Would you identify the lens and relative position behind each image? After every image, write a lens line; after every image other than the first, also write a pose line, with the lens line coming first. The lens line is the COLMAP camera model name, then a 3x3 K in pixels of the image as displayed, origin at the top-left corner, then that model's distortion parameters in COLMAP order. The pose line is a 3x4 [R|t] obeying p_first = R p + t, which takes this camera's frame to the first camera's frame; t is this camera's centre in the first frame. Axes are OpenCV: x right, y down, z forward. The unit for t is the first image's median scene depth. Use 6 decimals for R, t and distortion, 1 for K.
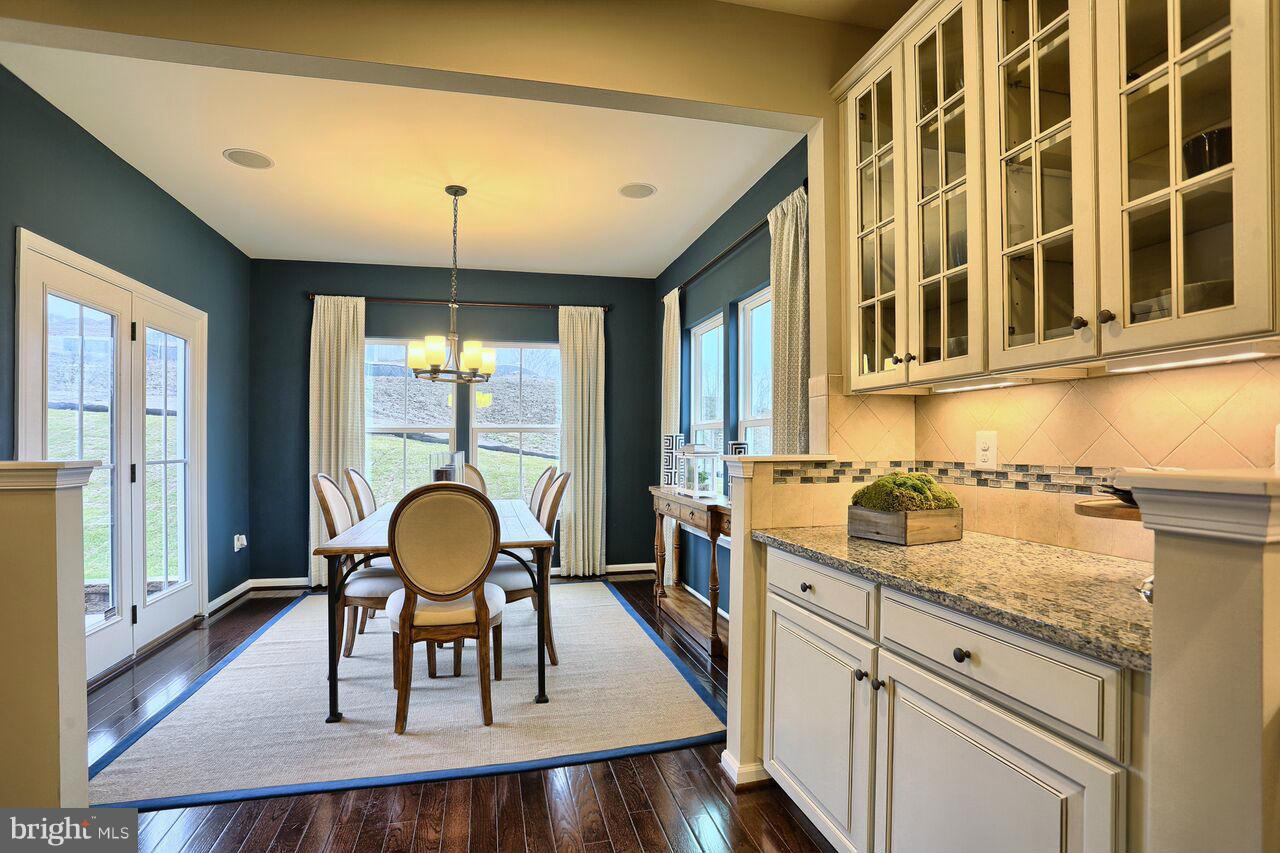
lens RADIAL K [[562.7, 0, 633.4], [0, 562.7, 439.2], [0, 0, 1]] dist [-0.042538, 0.000119]
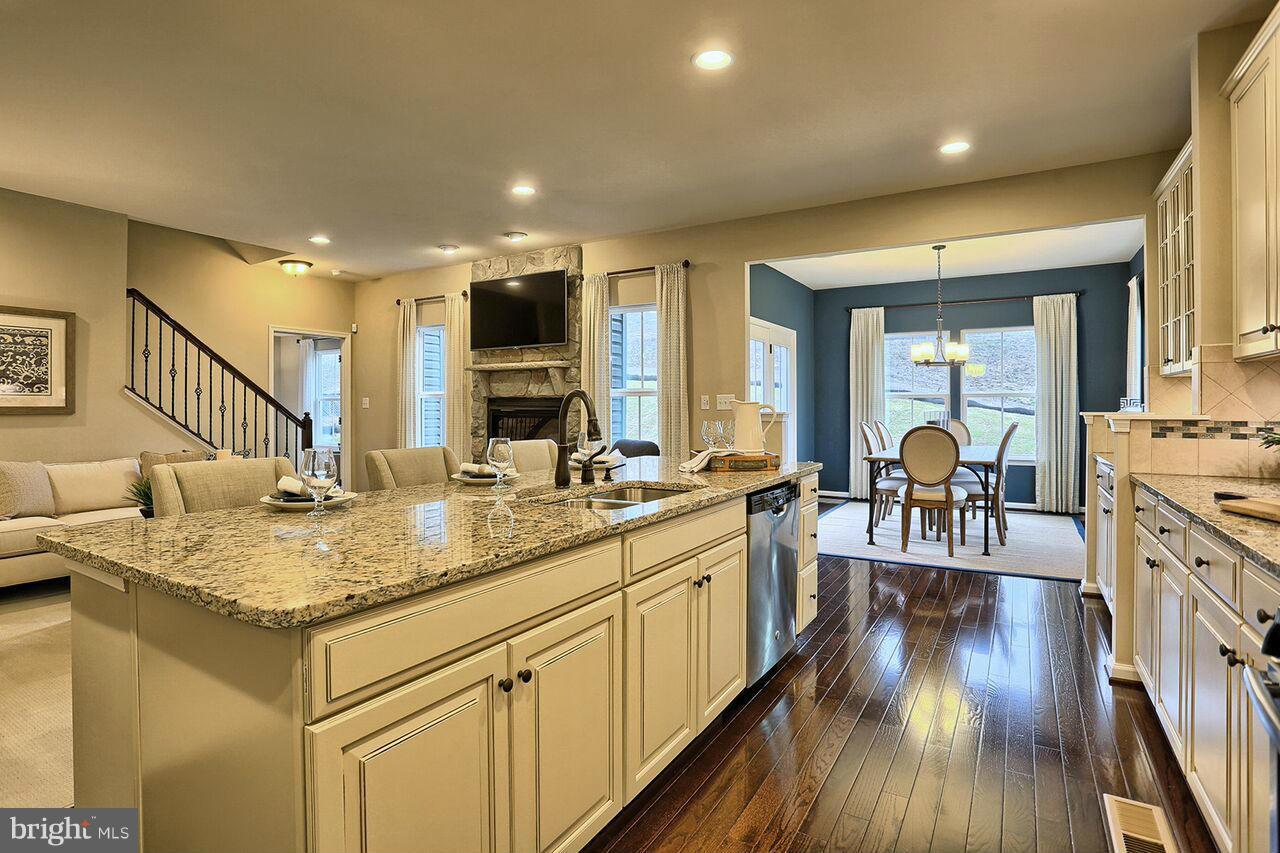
lens RADIAL K [[638.7, 0, 646.6], [0, 638.7, 404.6], [0, 0, 1]] dist [-0.010085, 0.001727]
pose [[0.697255, -0.000223, -0.716823, 0.351982], [0.005690, 0.999970, 0.005223, -0.008145], [0.716800, -0.007720, 0.697236, -0.768482]]
